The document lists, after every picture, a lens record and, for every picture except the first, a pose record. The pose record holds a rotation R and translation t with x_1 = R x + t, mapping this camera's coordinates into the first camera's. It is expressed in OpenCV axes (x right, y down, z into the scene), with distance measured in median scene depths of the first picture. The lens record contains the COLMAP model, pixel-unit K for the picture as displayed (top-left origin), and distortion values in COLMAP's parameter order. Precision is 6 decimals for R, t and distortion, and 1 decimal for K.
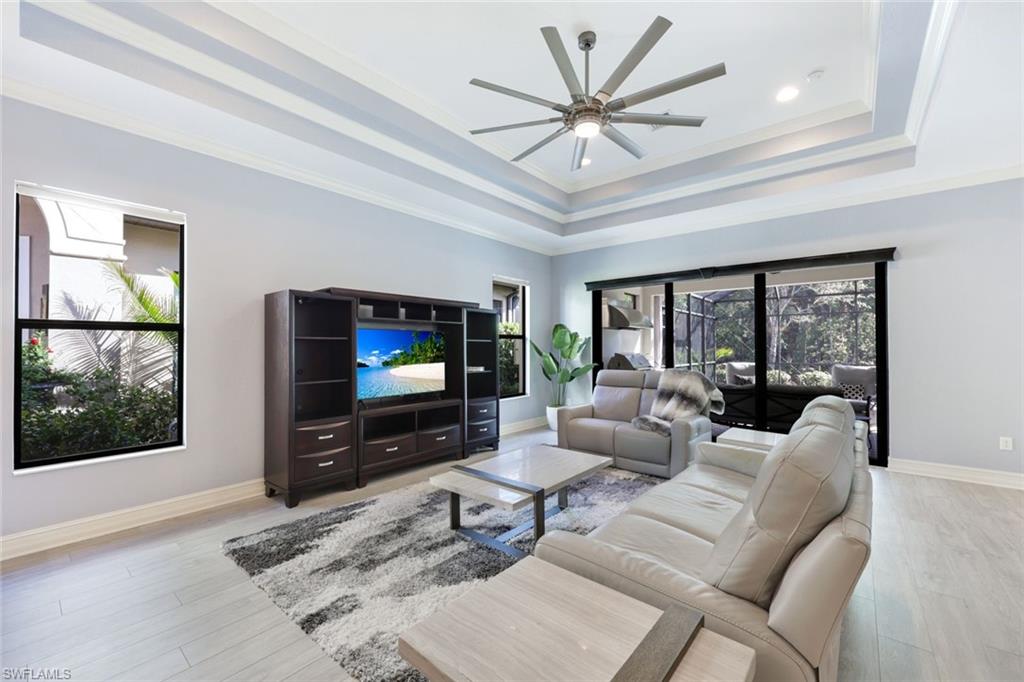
lens RADIAL K [[416.1, 0, 510.7], [0, 416.1, 344.5], [0, 0, 1]] dist [-0.003021, -0.000500]
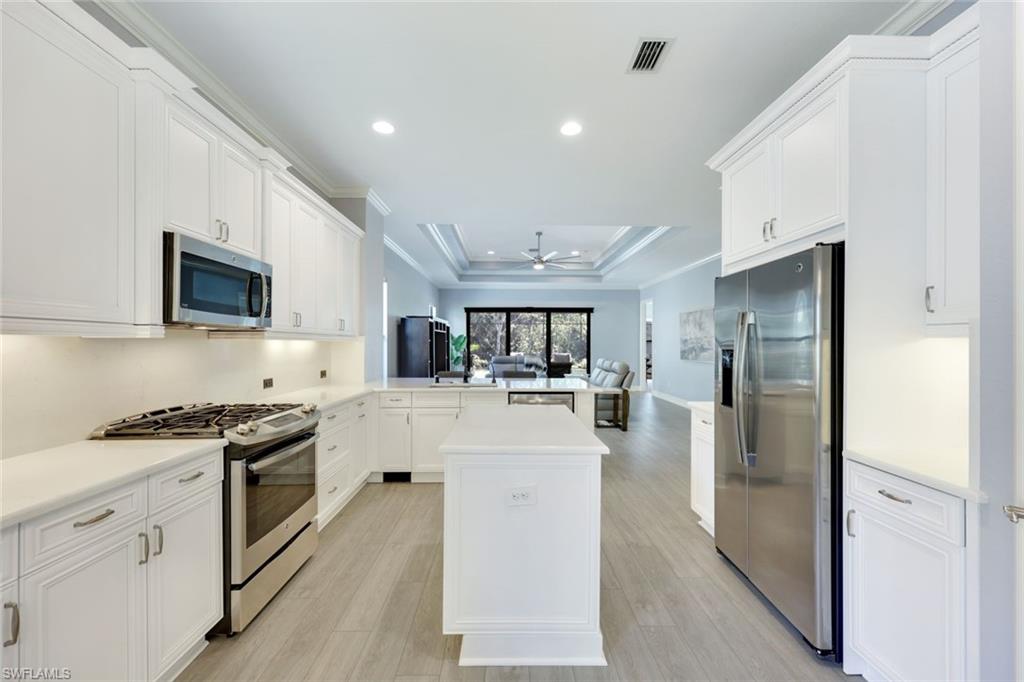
lens RADIAL K [[412.8, 0, 512.0], [0, 412.8, 341.0], [0, 0, 1]] dist [-0.000843, 0.000318]
pose [[0.756829, 0.007267, 0.653572, -1.149607], [-0.008302, 0.999964, -0.001505, -0.010152], [-0.653560, -0.004287, 0.756863, -0.642078]]
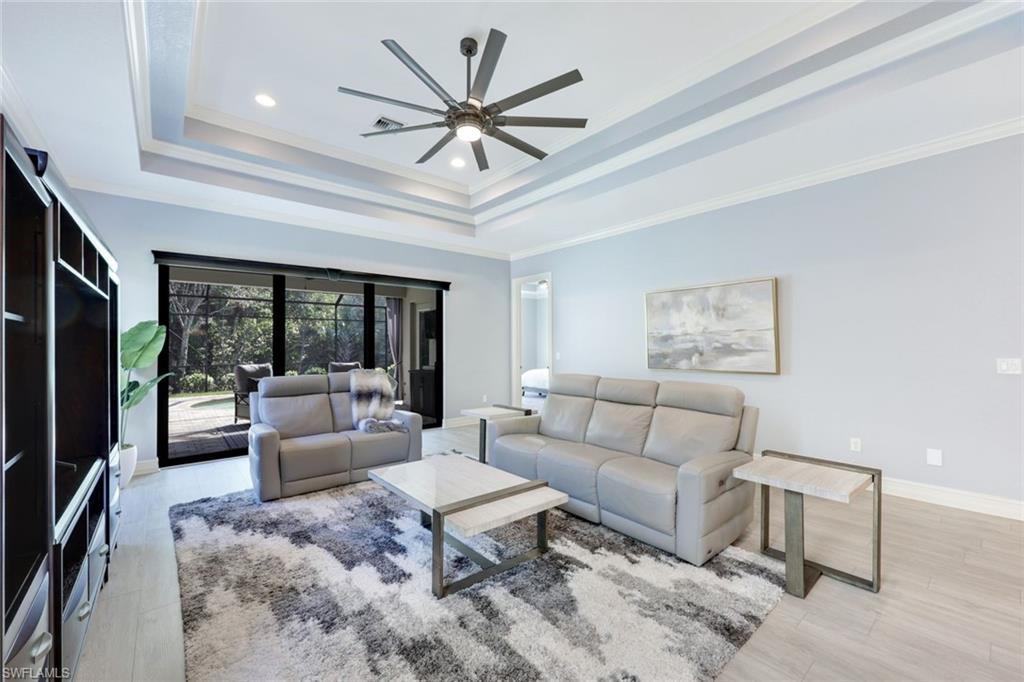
lens RADIAL K [[416.1, 0, 510.7], [0, 416.1, 344.5], [0, 0, 1]] dist [-0.003021, -0.000500]
pose [[0.176229, 0.004711, 0.984338, -0.518733], [-0.000221, 0.999989, -0.004746, 0.003958], [-0.984349, 0.000618, 0.176228, 0.469873]]
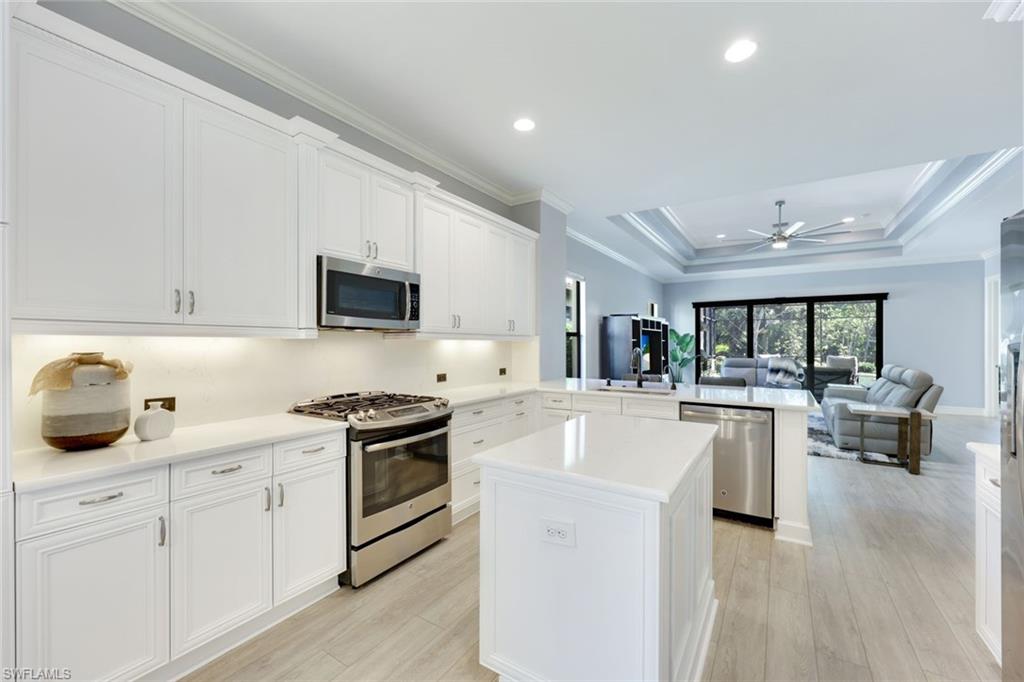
lens RADIAL K [[415.1, 0, 509.0], [0, 415.1, 341.4], [0, 0, 1]] dist [0.000307, 0.000217]
pose [[0.993302, 0.002975, 0.115510, -0.969188], [-0.003330, 0.999990, 0.002882, -0.009742], [-0.115500, -0.003248, 0.993302, -0.659270]]
